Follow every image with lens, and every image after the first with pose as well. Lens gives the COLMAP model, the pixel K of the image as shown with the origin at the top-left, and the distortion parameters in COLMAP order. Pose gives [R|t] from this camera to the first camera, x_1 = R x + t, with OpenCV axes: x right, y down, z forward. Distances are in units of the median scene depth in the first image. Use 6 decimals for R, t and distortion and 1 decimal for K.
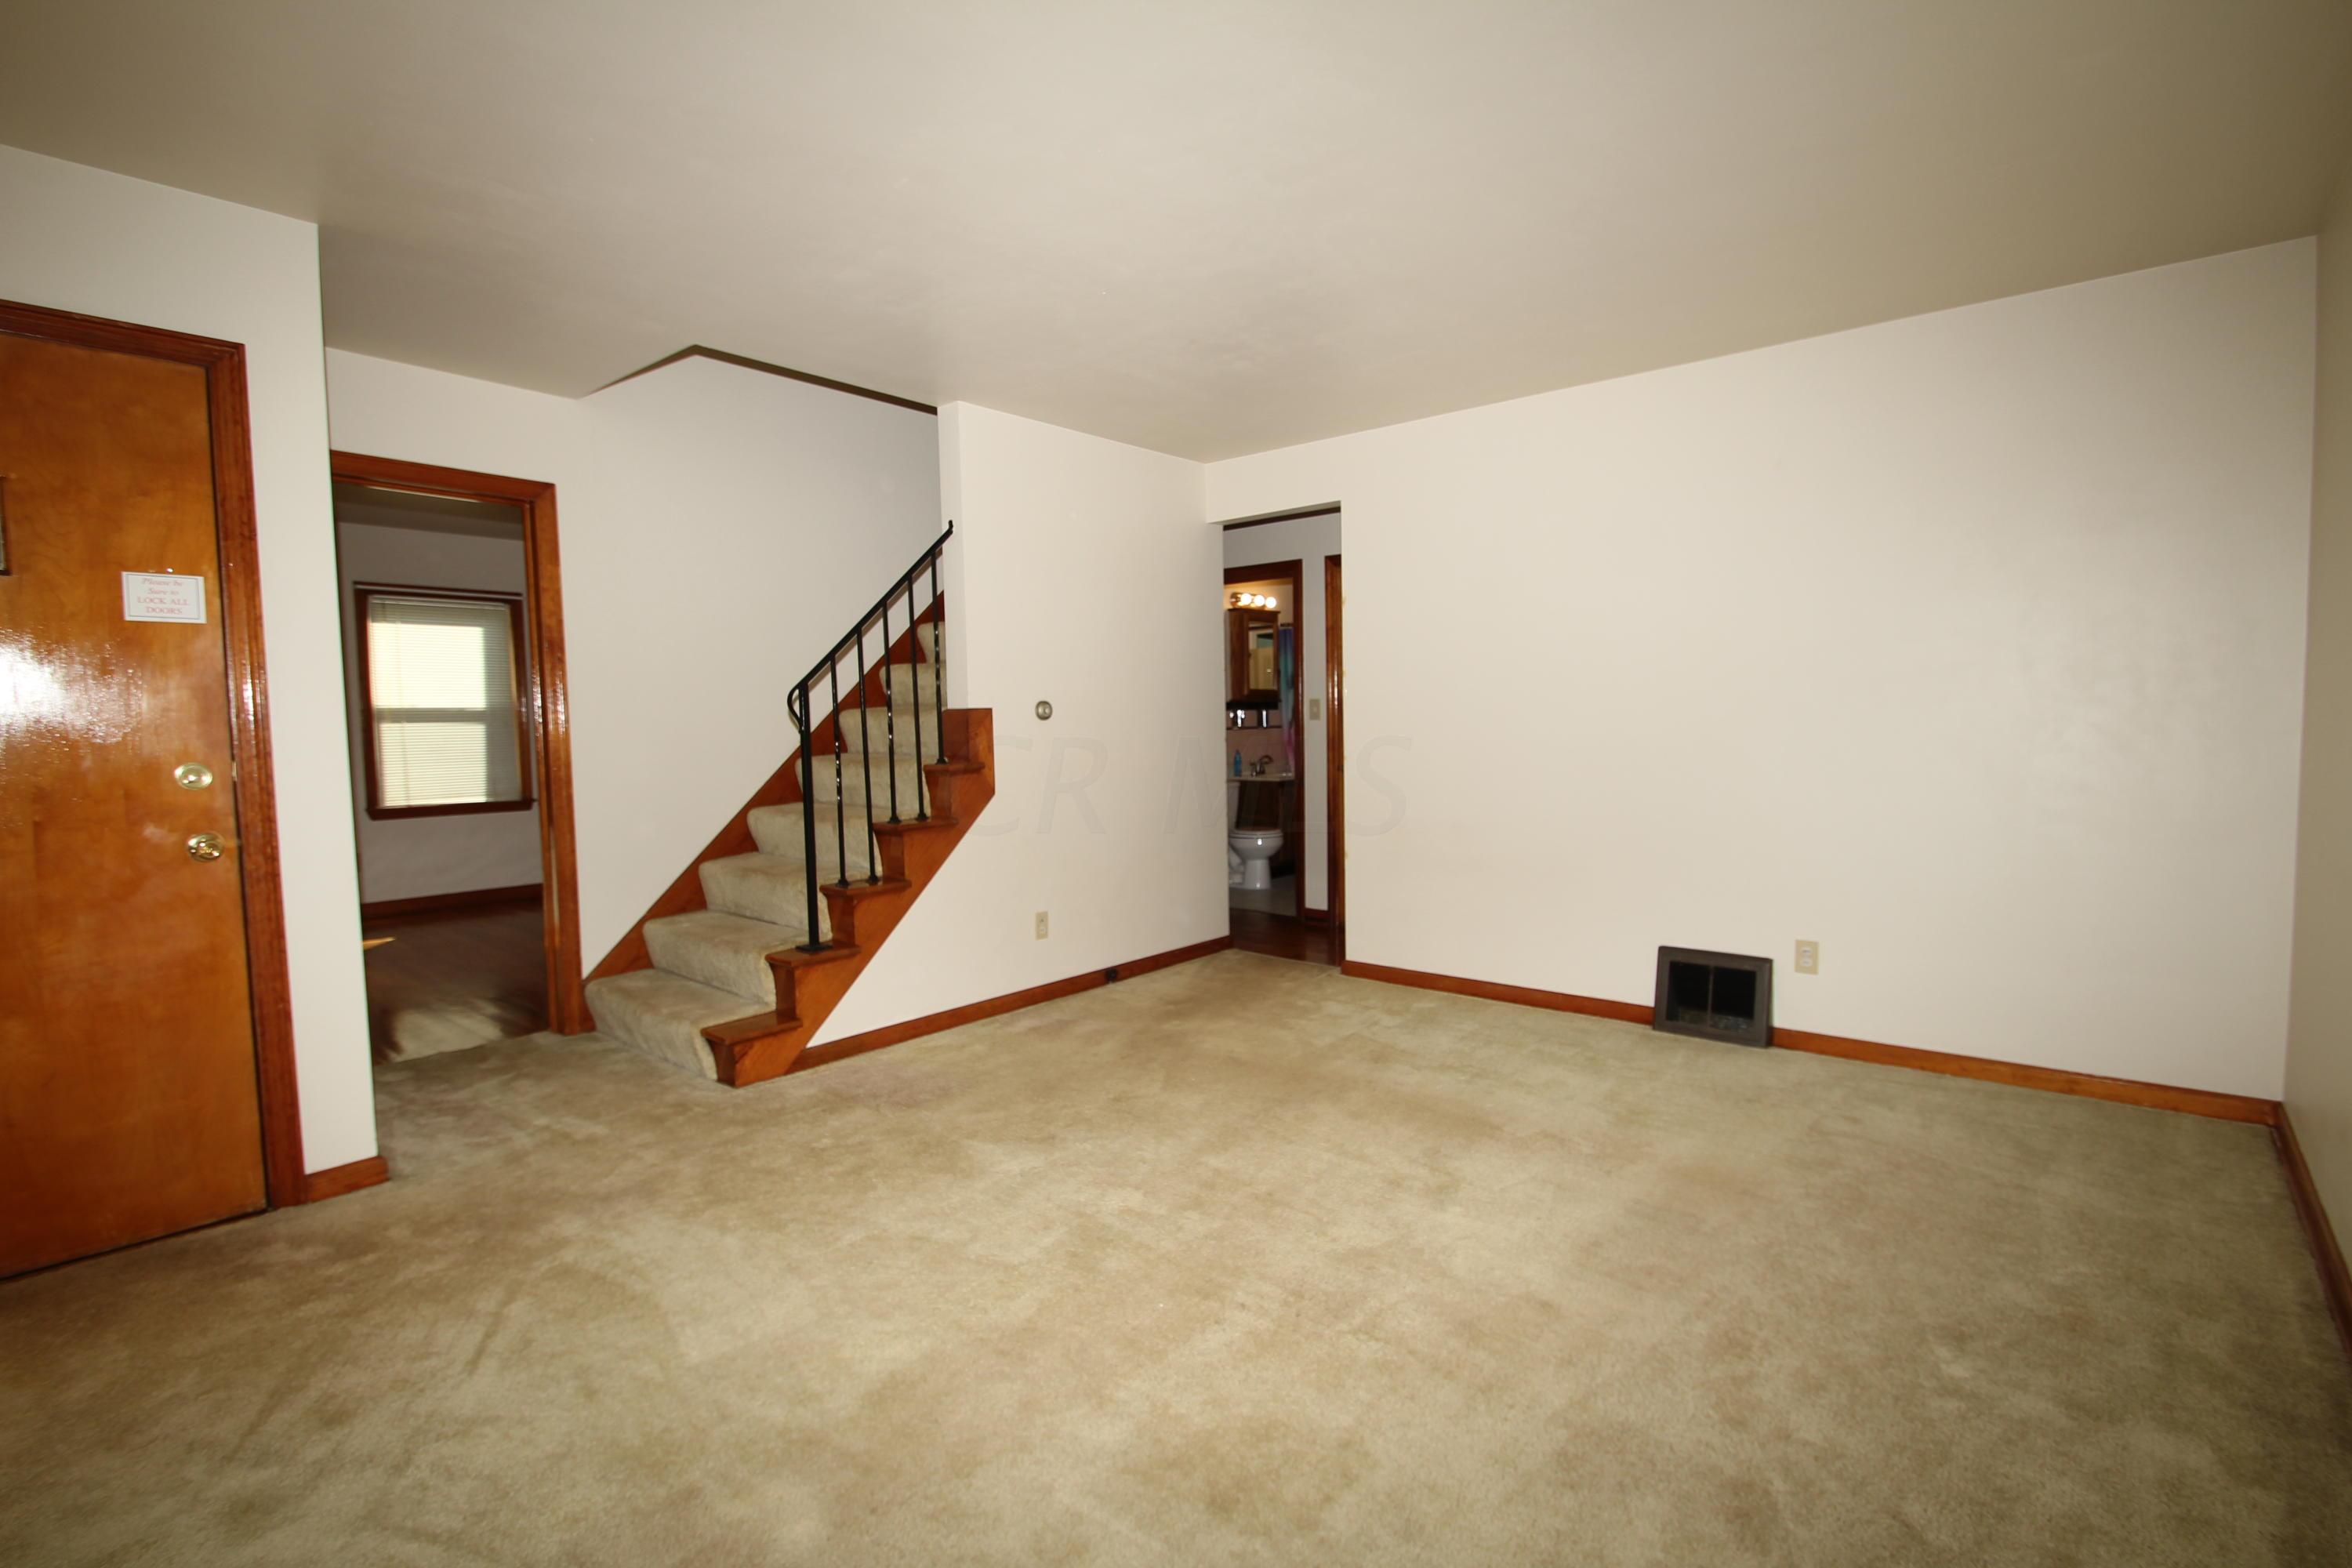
lens RADIAL K [[1097.3, 0, 1175.8], [0, 1097.3, 784.9], [0, 0, 1]] dist [-0.005725, -0.002772]
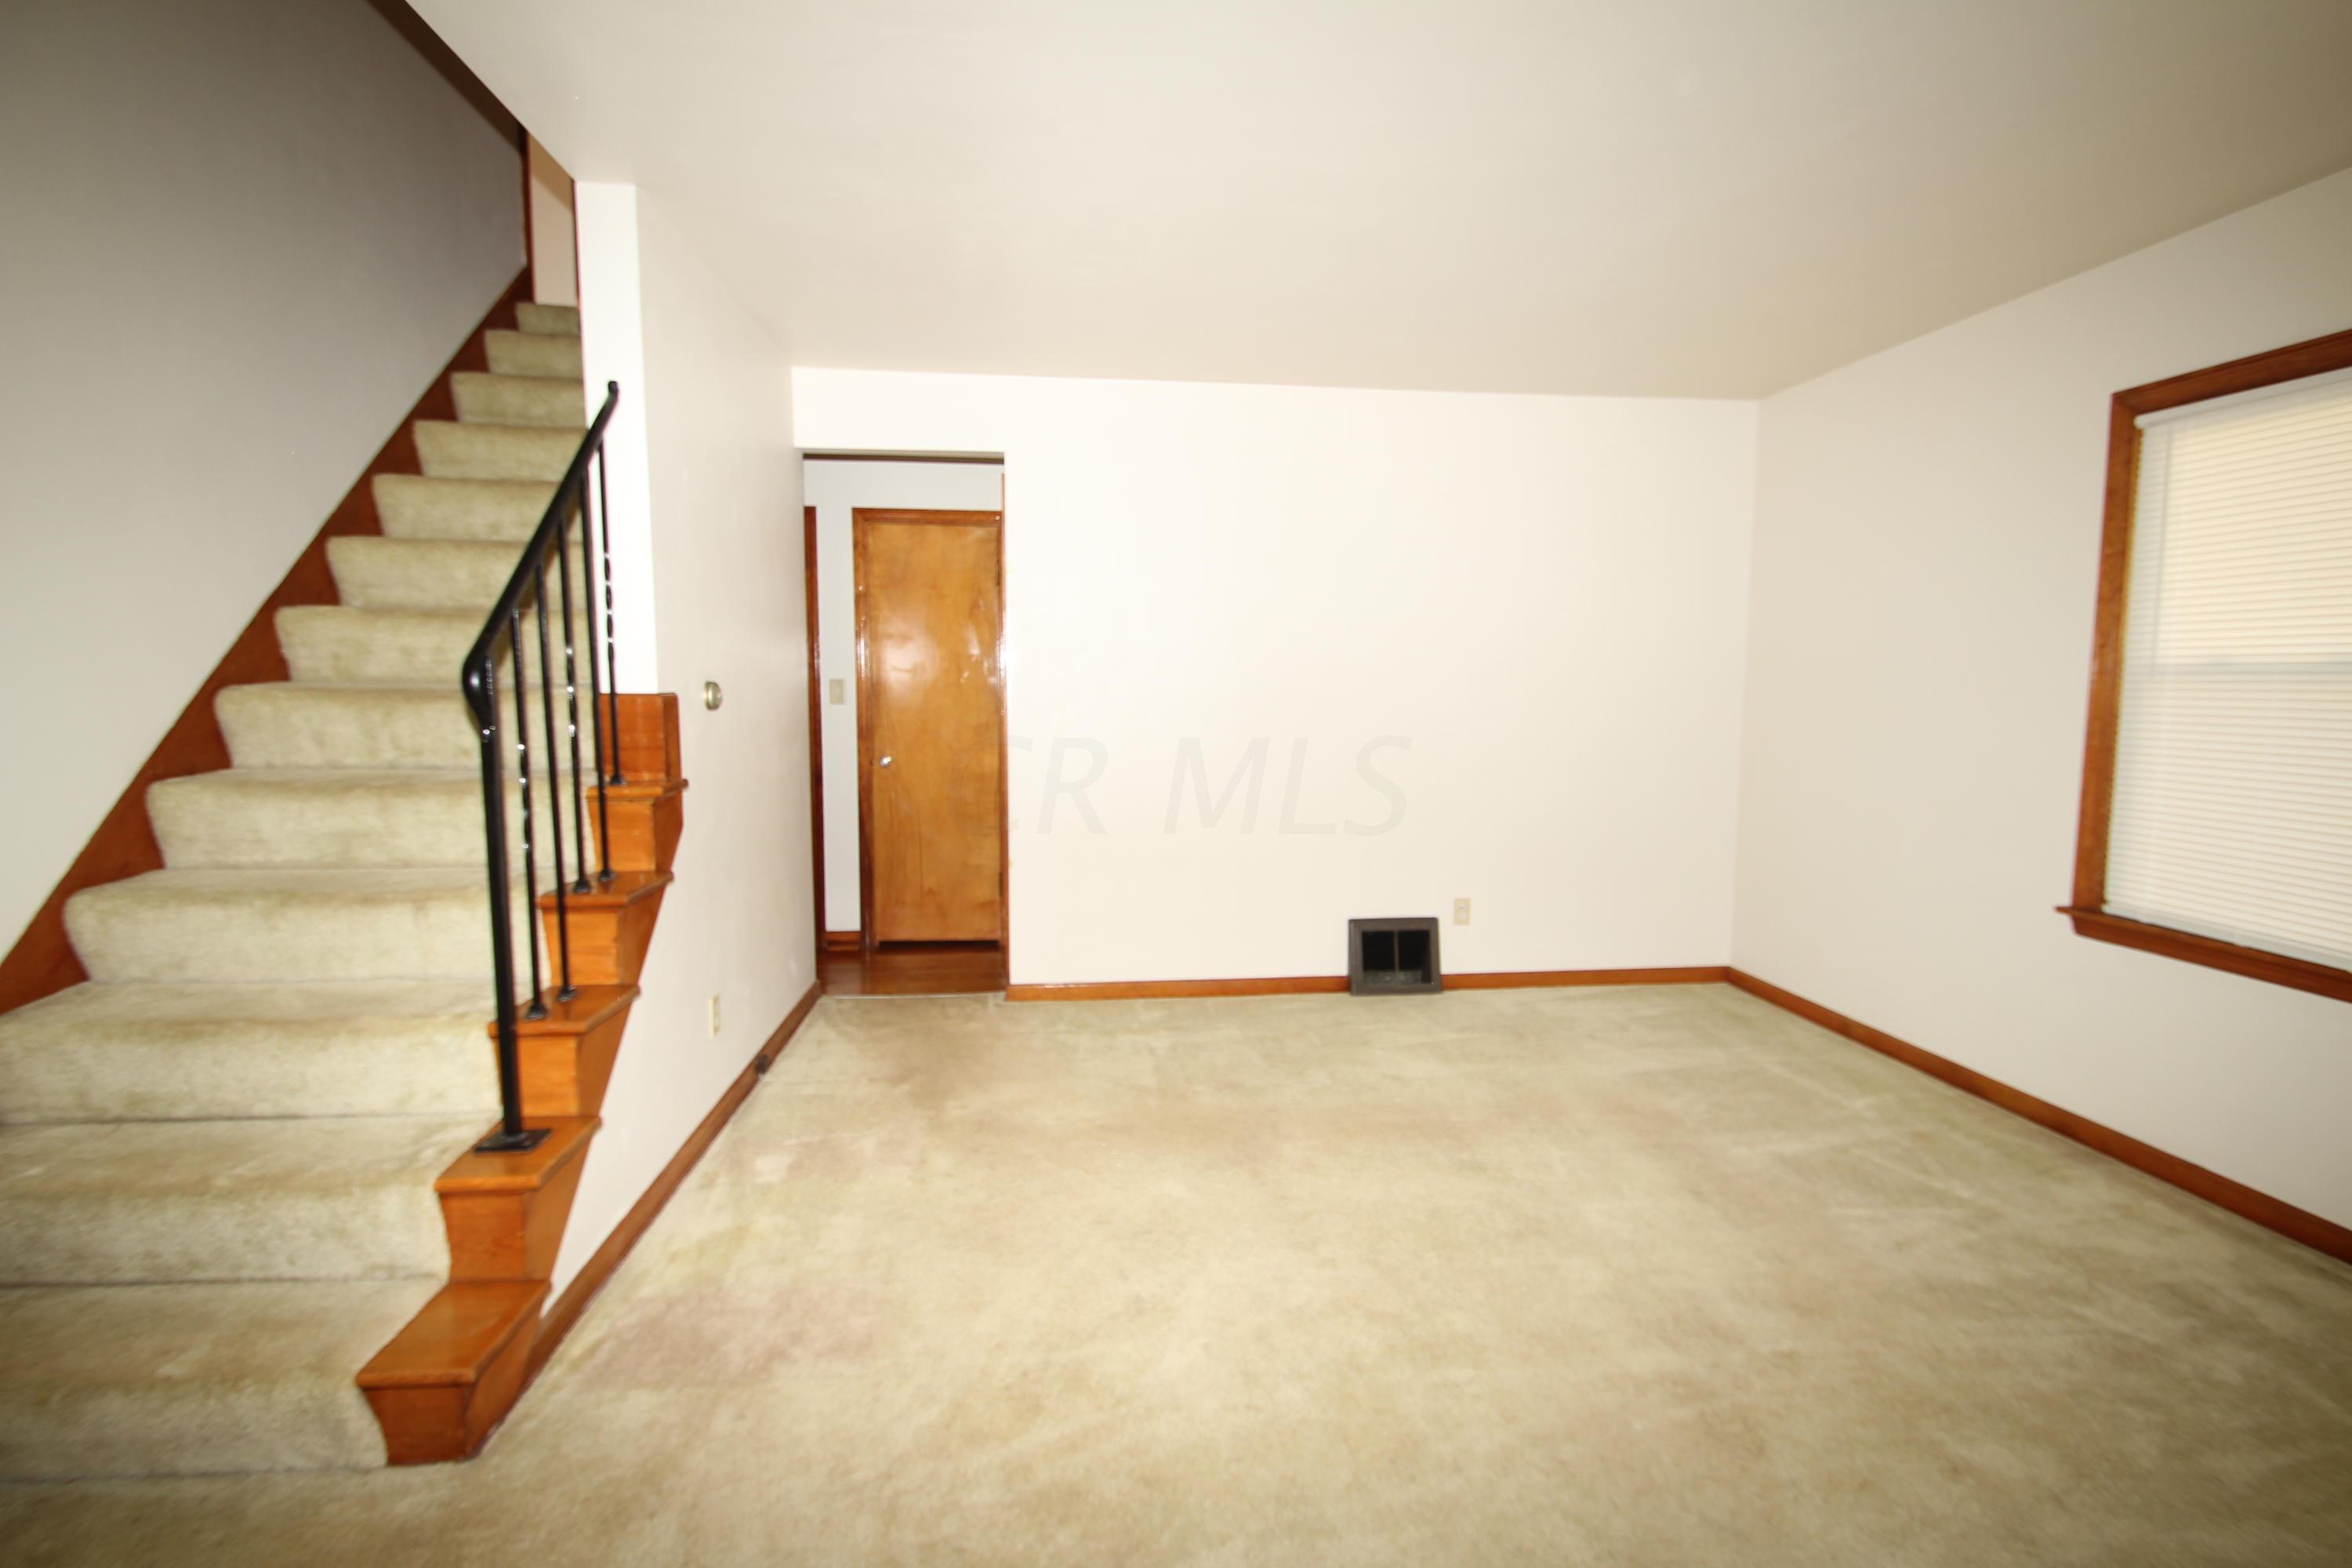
lens RADIAL K [[1097.3, 0, 1178.8], [0, 1097.3, 784.4], [0, 0, 1]] dist [-0.005725, -0.002772]
pose [[0.689034, -0.049695, 0.723023, -0.443768], [0.031276, 0.998756, 0.038840, -0.033414], [-0.724054, -0.004149, 0.689731, 0.360420]]
